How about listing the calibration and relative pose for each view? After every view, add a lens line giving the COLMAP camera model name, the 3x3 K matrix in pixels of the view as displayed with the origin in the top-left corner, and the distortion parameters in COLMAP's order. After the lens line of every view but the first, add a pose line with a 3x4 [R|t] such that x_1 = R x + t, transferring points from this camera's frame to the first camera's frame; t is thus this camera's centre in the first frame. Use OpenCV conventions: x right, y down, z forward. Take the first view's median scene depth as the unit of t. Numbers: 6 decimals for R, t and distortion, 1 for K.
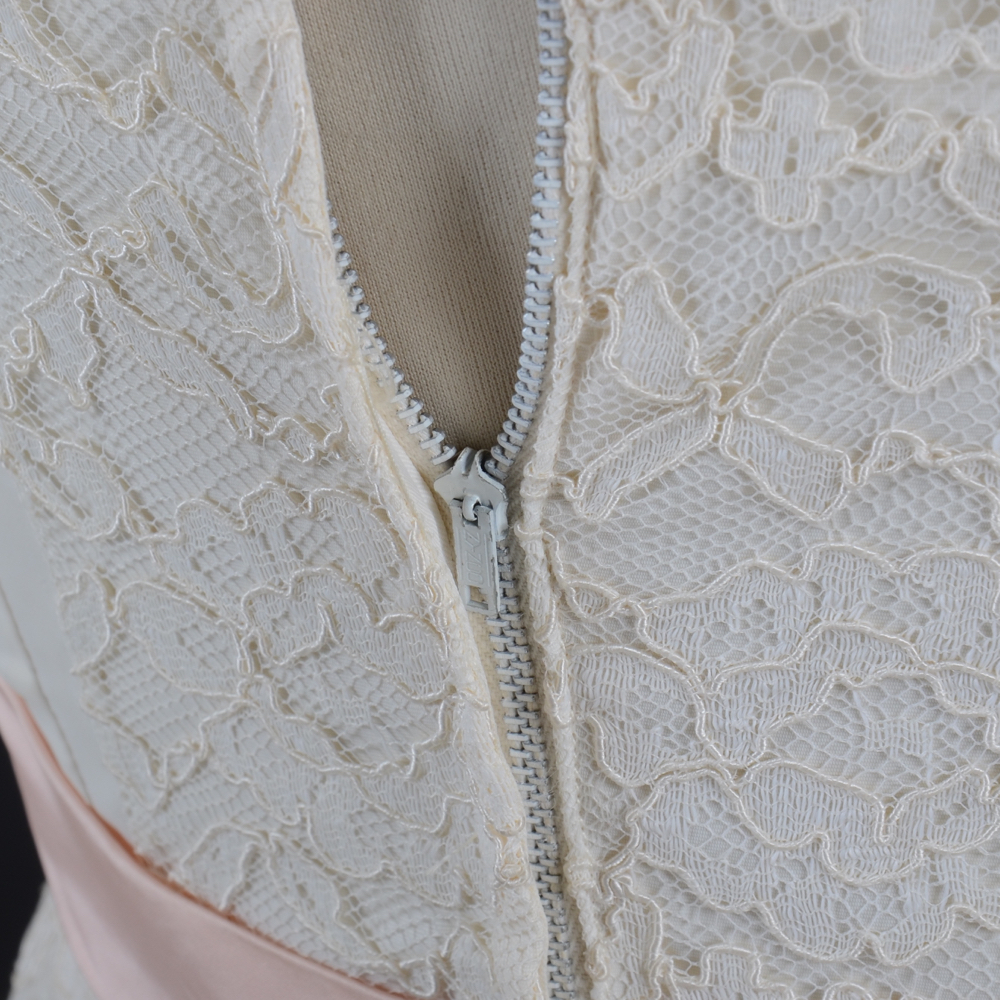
lens RADIAL K [[4964.1, 0, 499.7], [0, 4964.1, 499.9], [0, 0, 1]] dist [0.426432, 0.000000]
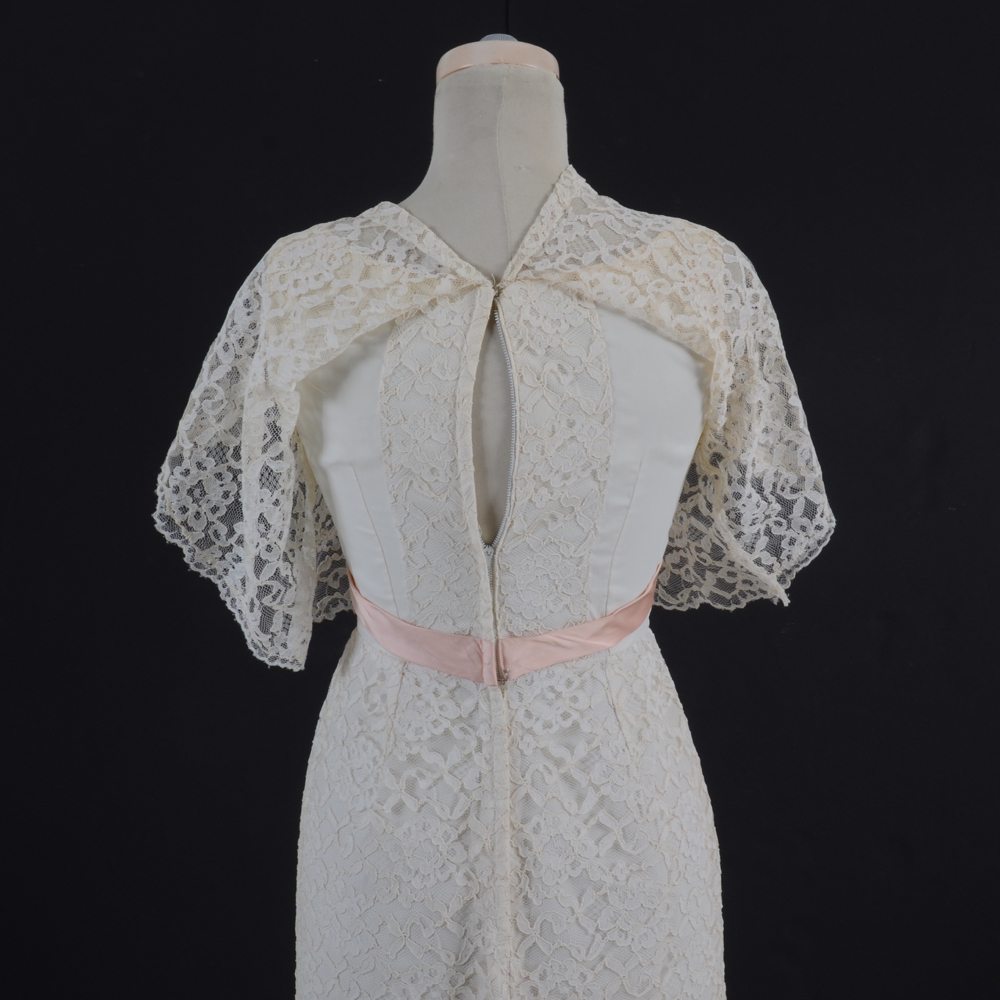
lens RADIAL K [[1581.2, 0, 504.3], [0, 1581.2, 501.6], [0, 0, 1]] dist [0.020915, 0.000000]
pose [[0.928782, -0.015871, 0.370287, -0.799962], [0.088453, 0.979705, -0.179872, 0.329585], [-0.359917, 0.199815, 0.911336, -1.074962]]
